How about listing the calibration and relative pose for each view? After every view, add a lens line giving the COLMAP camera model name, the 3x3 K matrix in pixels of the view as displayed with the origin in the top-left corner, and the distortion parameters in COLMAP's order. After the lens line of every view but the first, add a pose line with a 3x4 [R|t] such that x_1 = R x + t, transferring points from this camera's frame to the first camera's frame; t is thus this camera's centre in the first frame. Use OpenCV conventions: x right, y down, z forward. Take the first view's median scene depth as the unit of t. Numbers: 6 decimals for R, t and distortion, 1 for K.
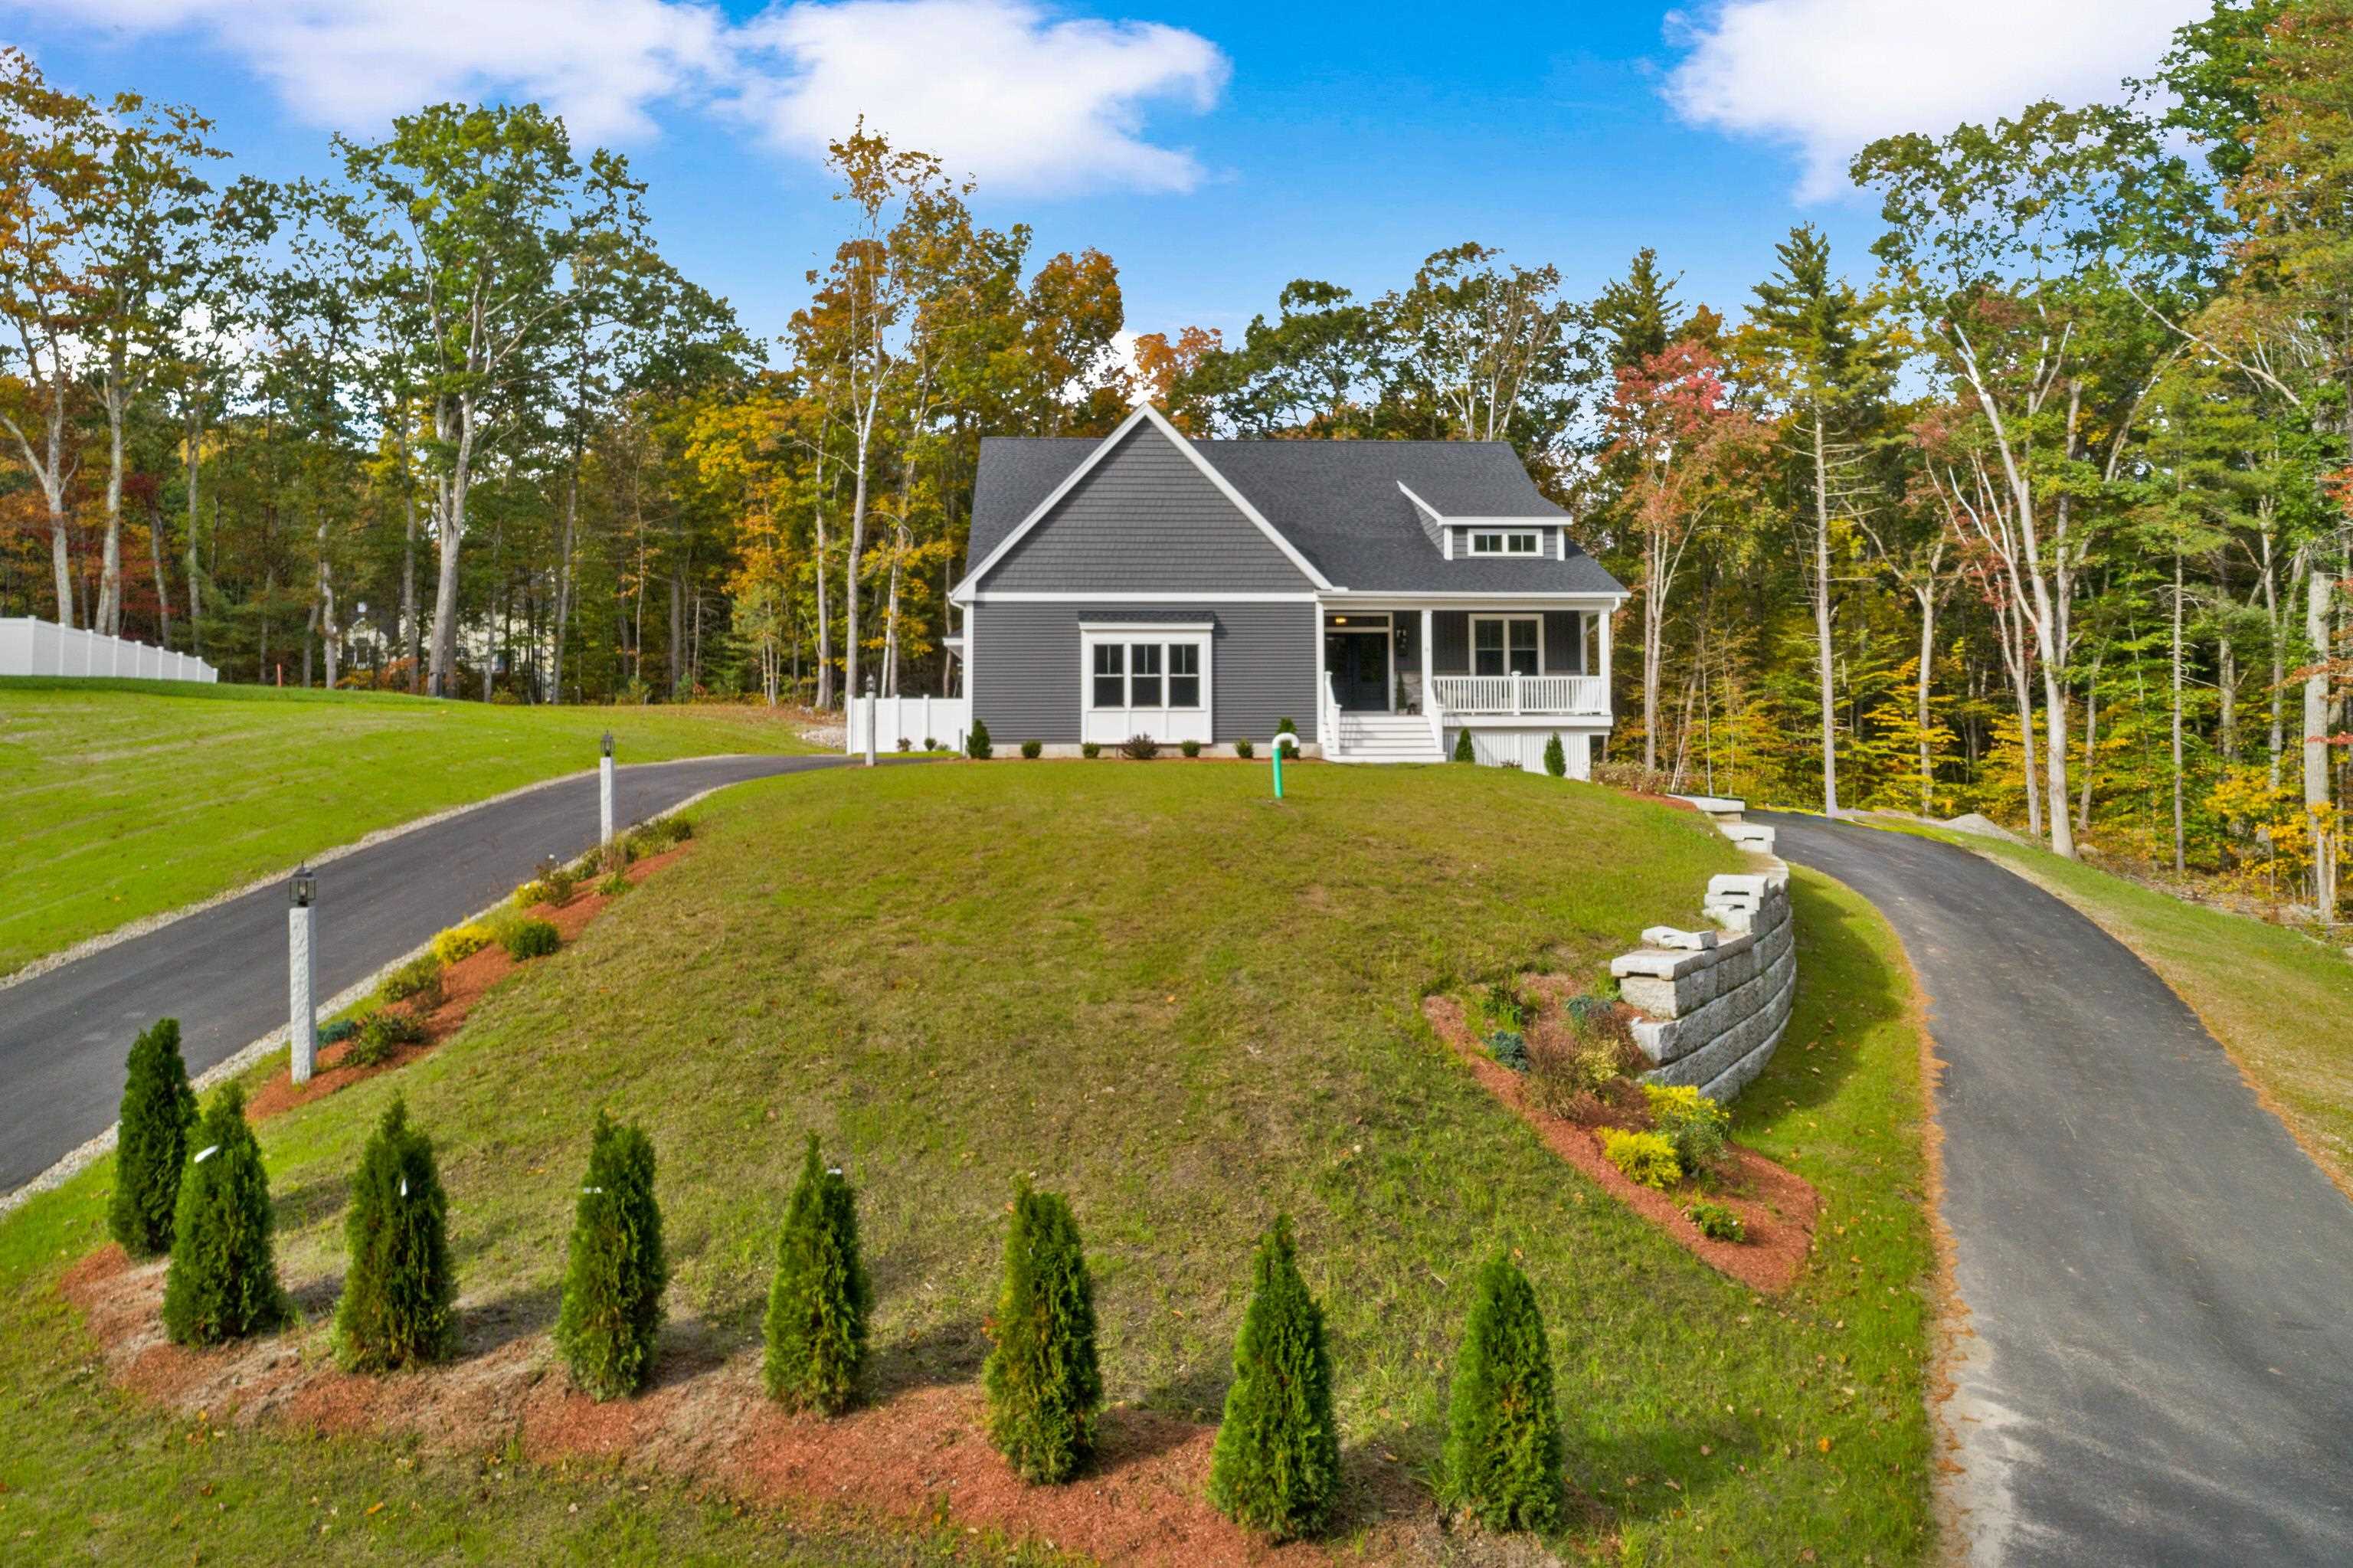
lens RADIAL K [[1613.9, 0, 1184.3], [0, 1613.9, 657.5], [0, 0, 1]] dist [0.005597, -0.000085]
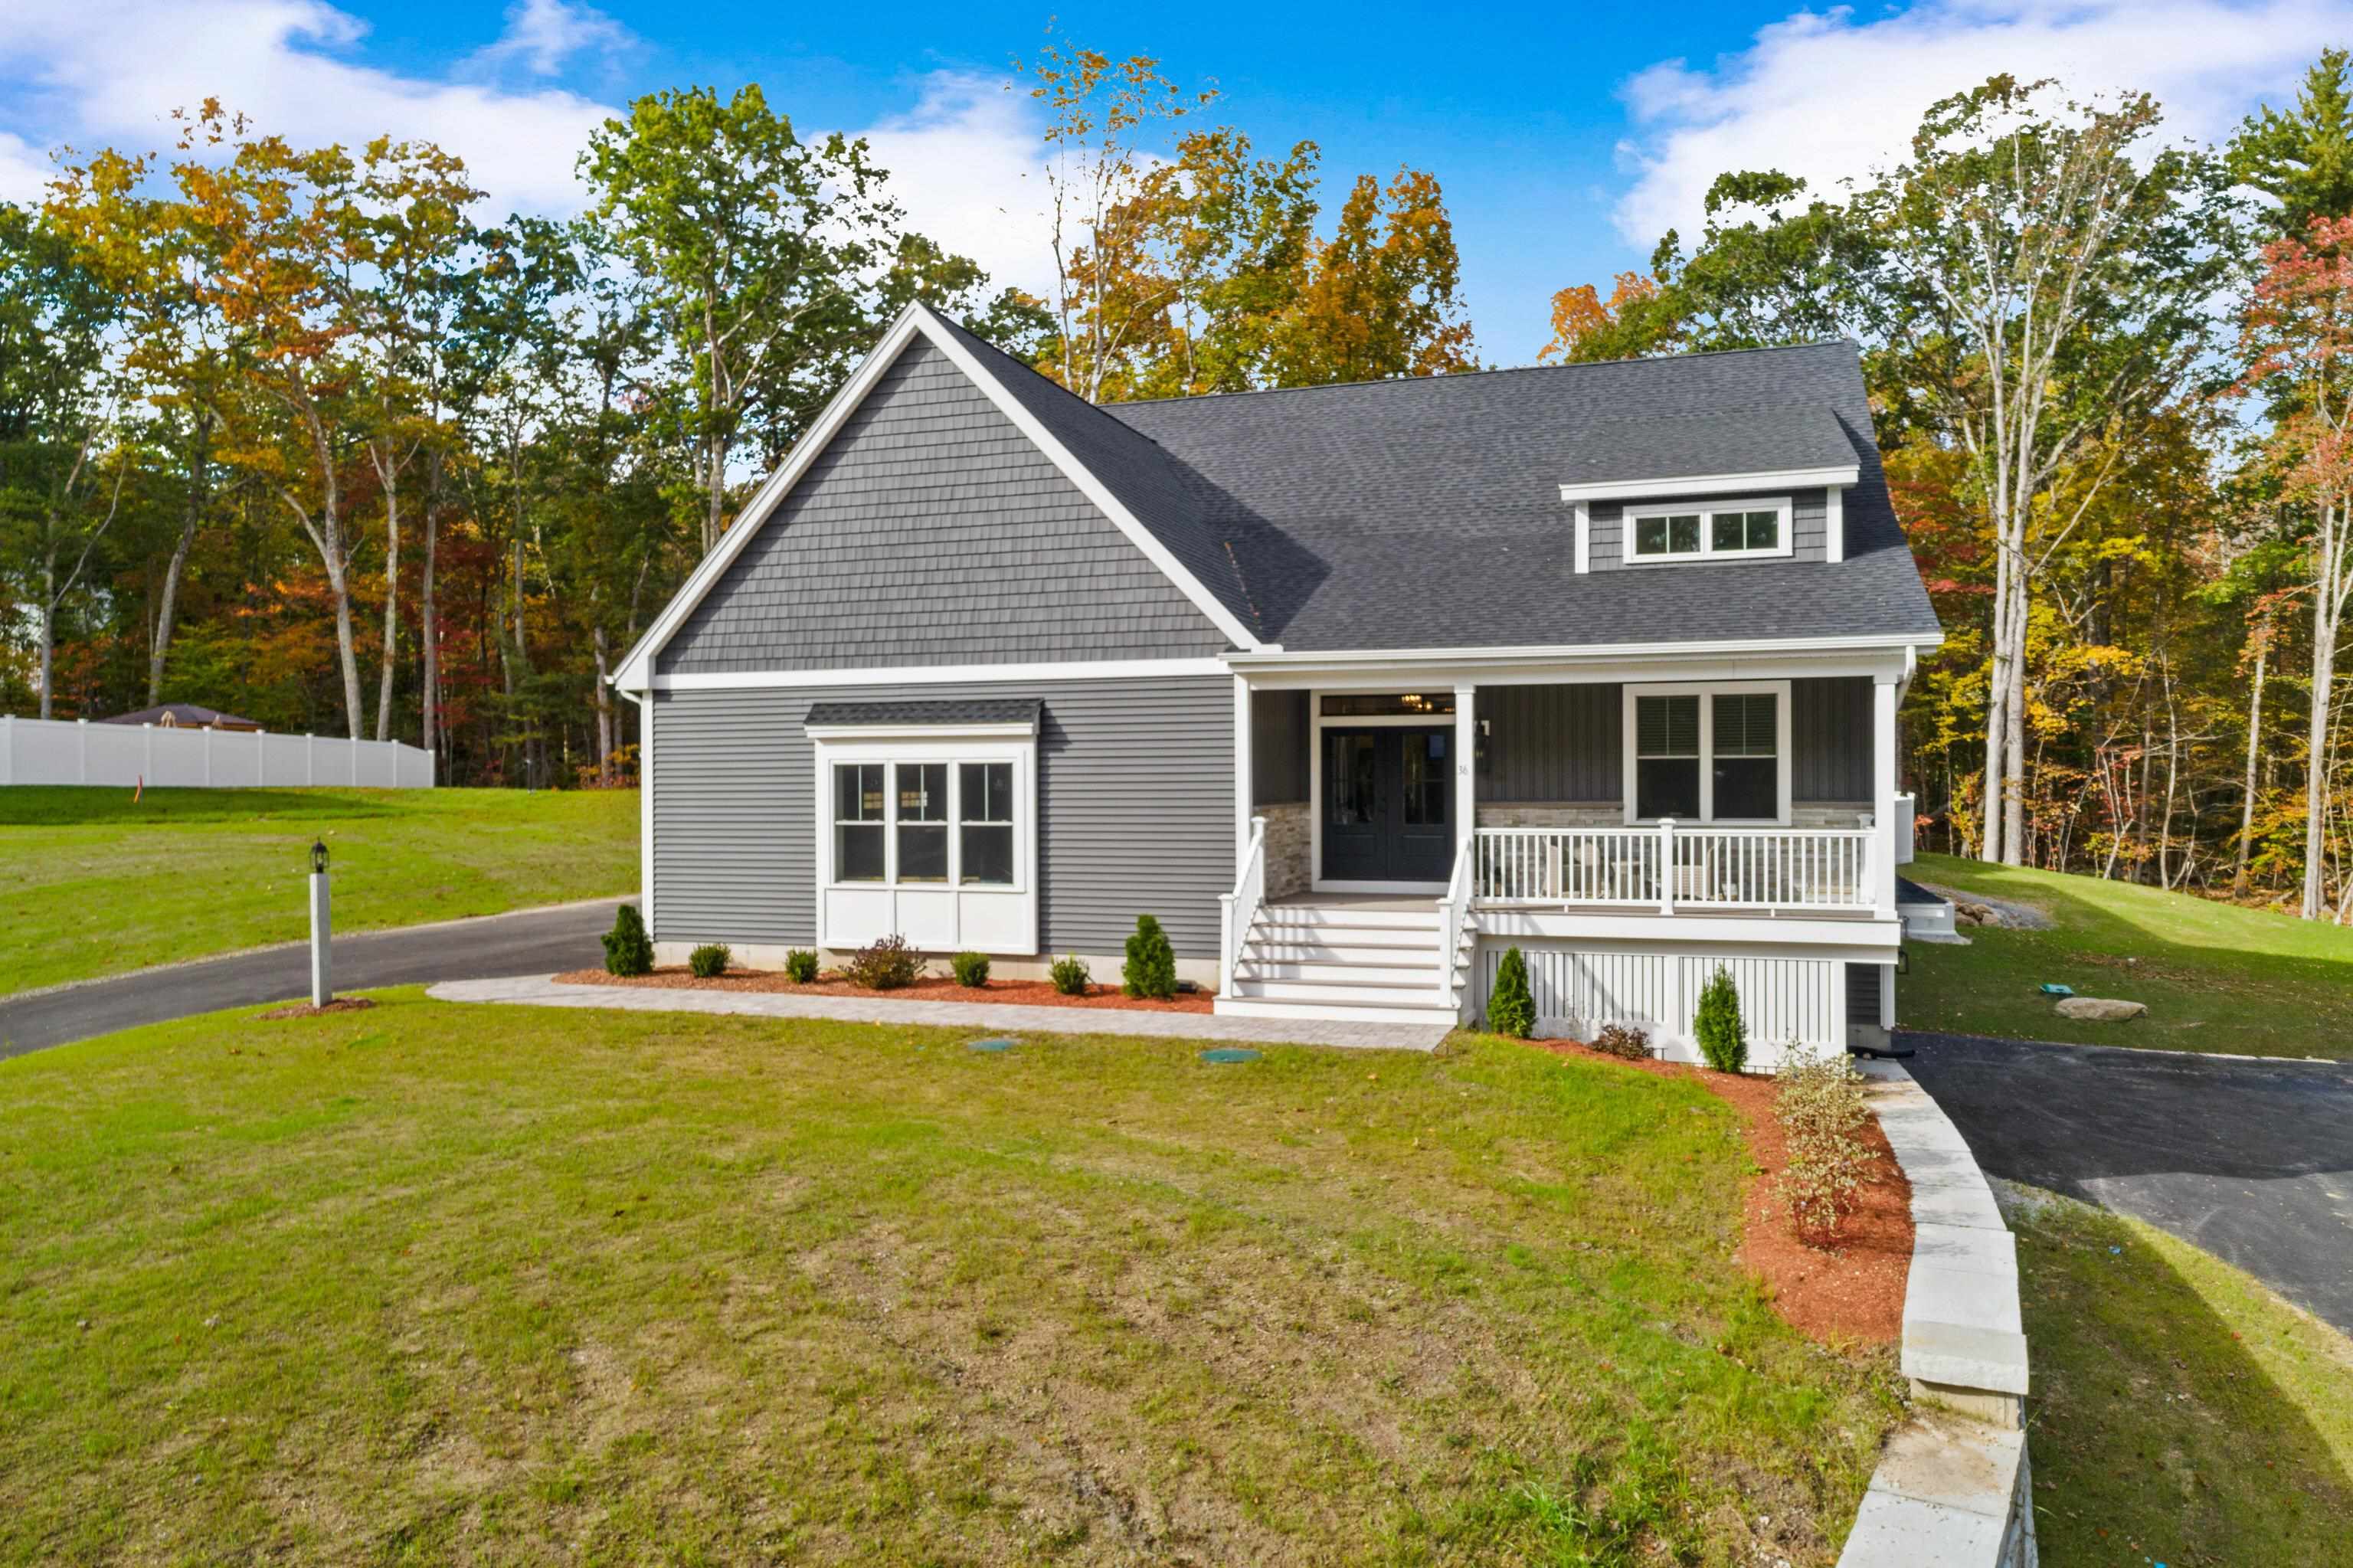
lens RADIAL K [[1587.9, 0, 1175.4], [0, 1587.9, 798.2], [0, 0, 1]] dist [0.000757, -0.005140]
pose [[0.922976, 0.005526, -0.384819, 0.236045], [0.022103, 0.997485, 0.067337, -0.027994], [0.384223, -0.070656, 0.920533, 0.507636]]
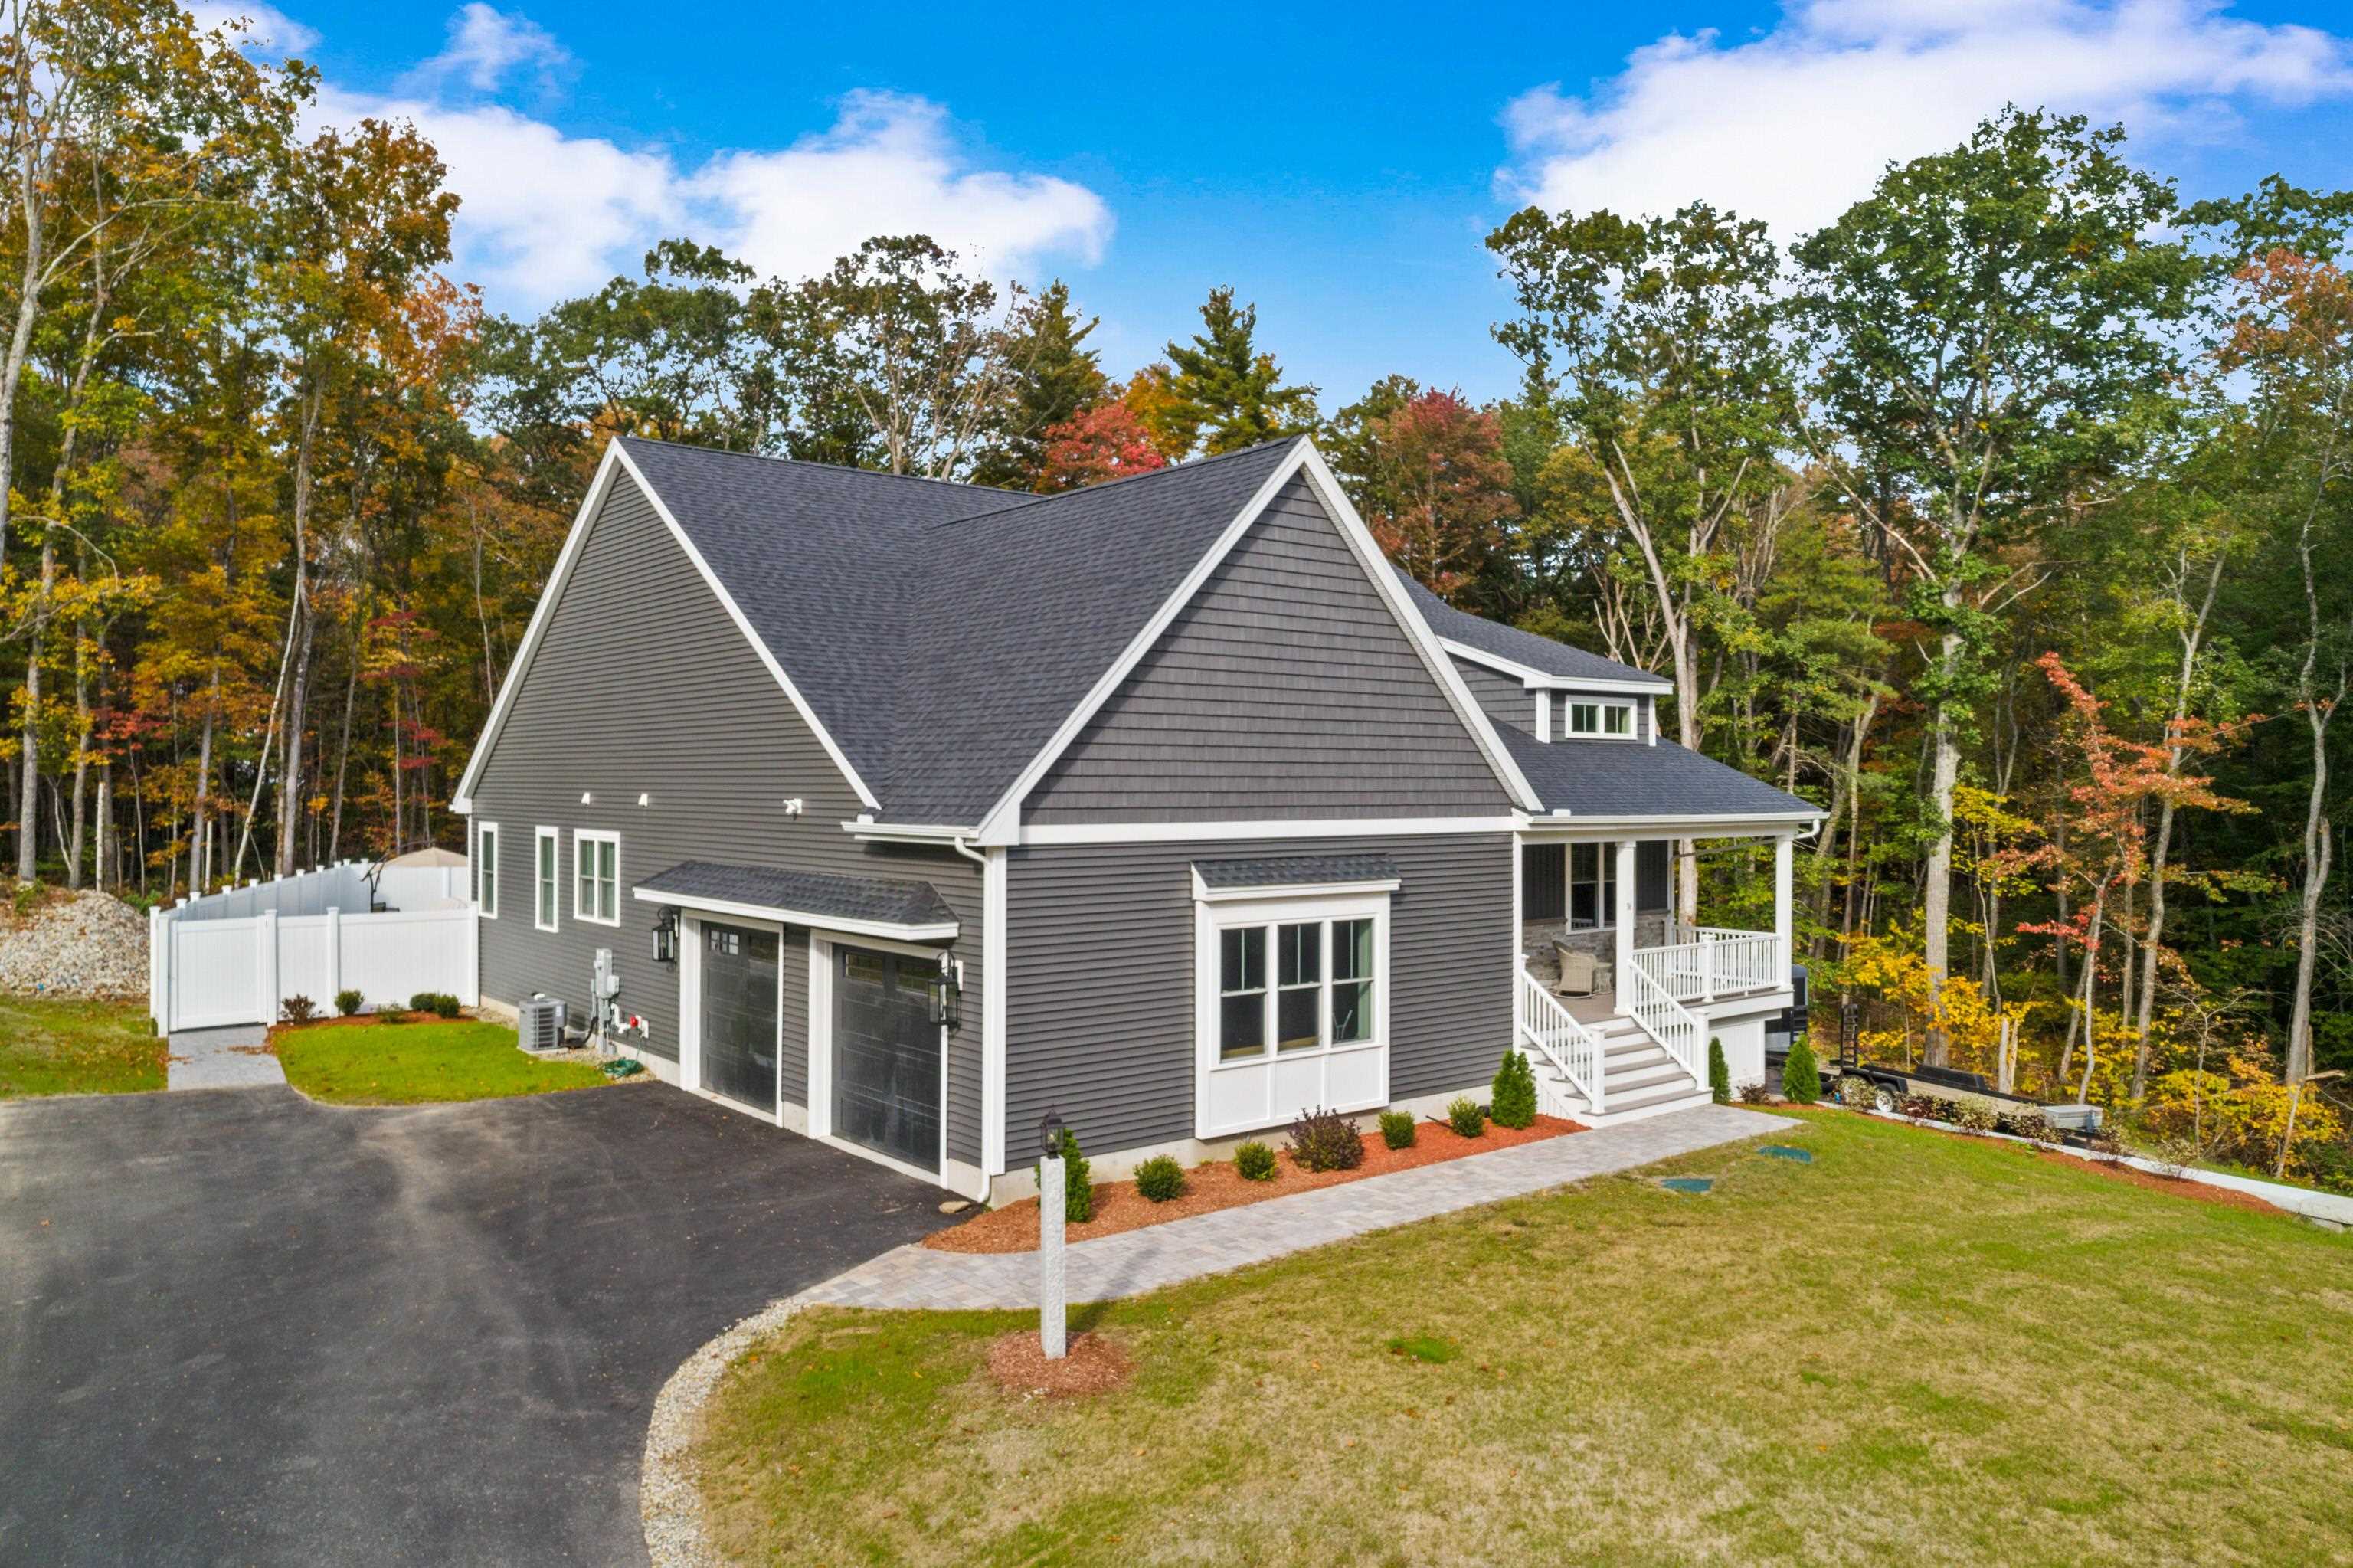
lens RADIAL K [[1612.6, 0, 1176.5], [0, 1612.6, 784.0], [0, 0, 1]] dist [-0.012448, -0.003009]
pose [[0.817599, 0.006054, 0.575756, -0.319233], [-0.038626, 0.998269, 0.044354, -0.067157], [-0.574490, -0.058502, 0.816418, 0.566708]]
